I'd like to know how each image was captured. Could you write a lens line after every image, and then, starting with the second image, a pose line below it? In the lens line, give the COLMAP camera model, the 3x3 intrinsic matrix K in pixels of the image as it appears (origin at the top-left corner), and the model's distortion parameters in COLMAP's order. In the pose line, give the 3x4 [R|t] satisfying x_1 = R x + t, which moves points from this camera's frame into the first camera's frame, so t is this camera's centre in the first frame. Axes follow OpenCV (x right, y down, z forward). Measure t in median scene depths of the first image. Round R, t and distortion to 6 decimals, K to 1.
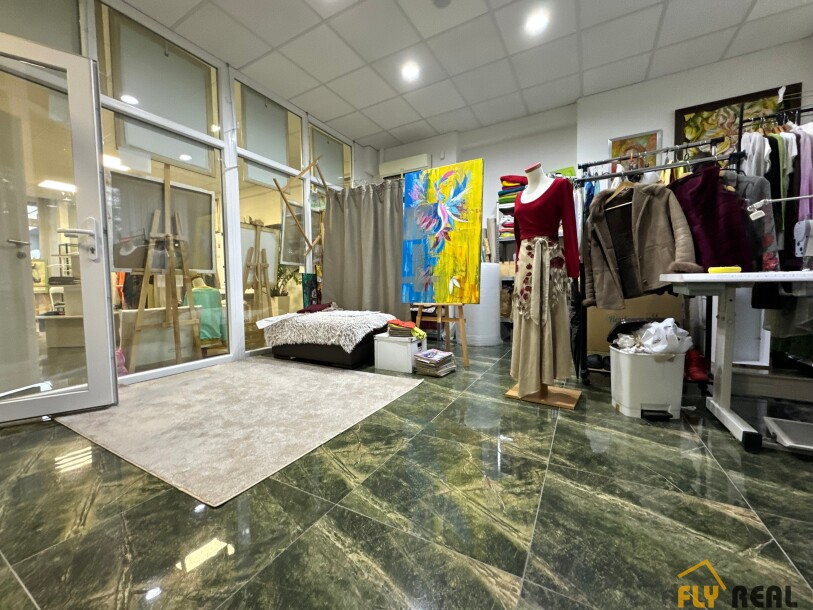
lens RADIAL K [[323.3, 0, 406.6], [0, 323.3, 303.8], [0, 0, 1]] dist [-0.000820, 0.000521]
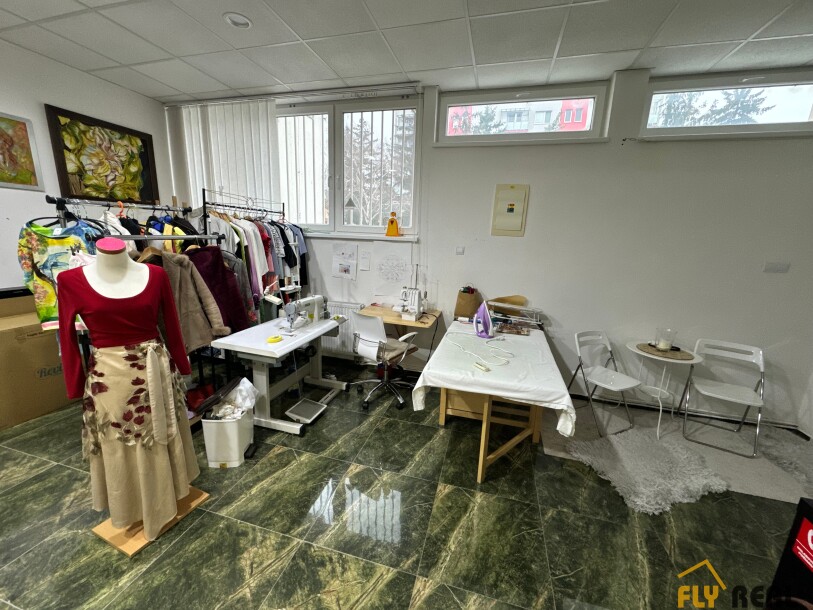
lens RADIAL K [[323.3, 0, 406.6], [0, 323.3, 303.3], [0, 0, 1]] dist [-0.000820, 0.000521]
pose [[-0.237033, -0.198155, 0.951078, -0.313724], [0.015847, 0.978059, 0.207726, -0.310636], [-0.971372, 0.064309, -0.228692, 0.396074]]
